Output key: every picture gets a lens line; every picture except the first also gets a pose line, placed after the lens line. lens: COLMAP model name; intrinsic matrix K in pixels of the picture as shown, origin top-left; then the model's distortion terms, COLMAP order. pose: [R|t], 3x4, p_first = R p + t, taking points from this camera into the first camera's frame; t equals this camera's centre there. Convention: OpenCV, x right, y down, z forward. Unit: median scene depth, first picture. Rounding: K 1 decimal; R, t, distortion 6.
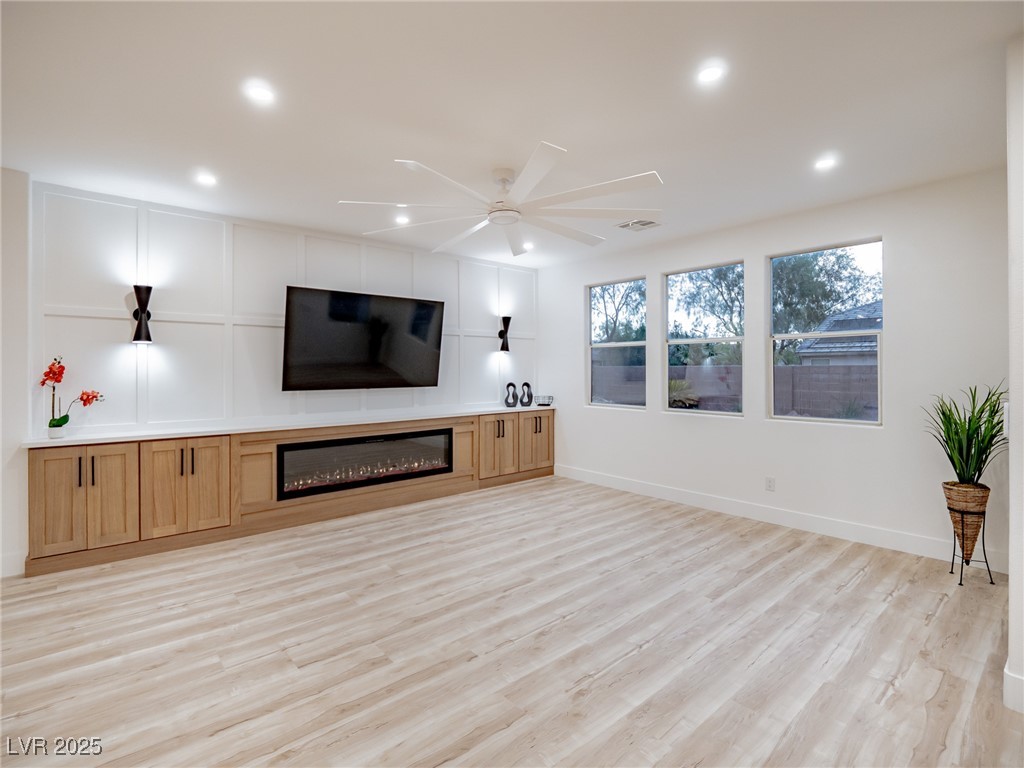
lens RADIAL K [[486.1, 0, 510.9], [0, 486.1, 336.4], [0, 0, 1]] dist [0.000196, 0.000199]
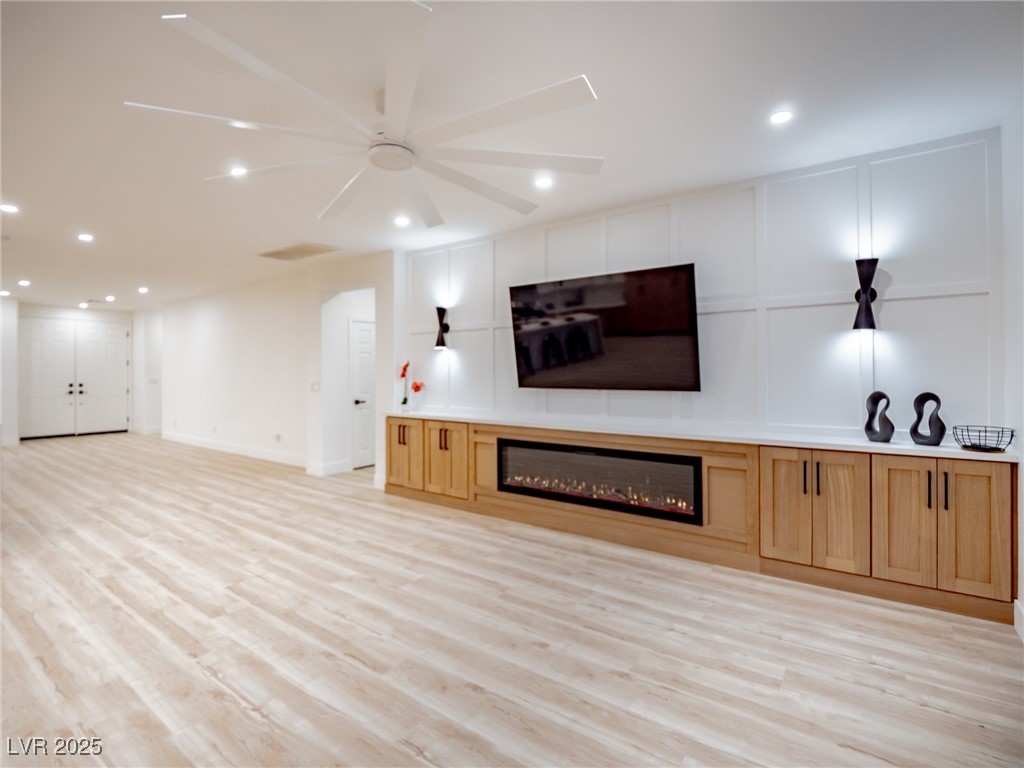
lens RADIAL K [[503.4, 0, 514.4], [0, 503.4, 370.0], [0, 0, 1]] dist [-0.003018, -0.009139]
pose [[0.232699, 0.000730, -0.972549, 0.623825], [0.071299, 0.997296, 0.017808, 0.062406], [0.969932, -0.073486, 0.232017, 0.842892]]
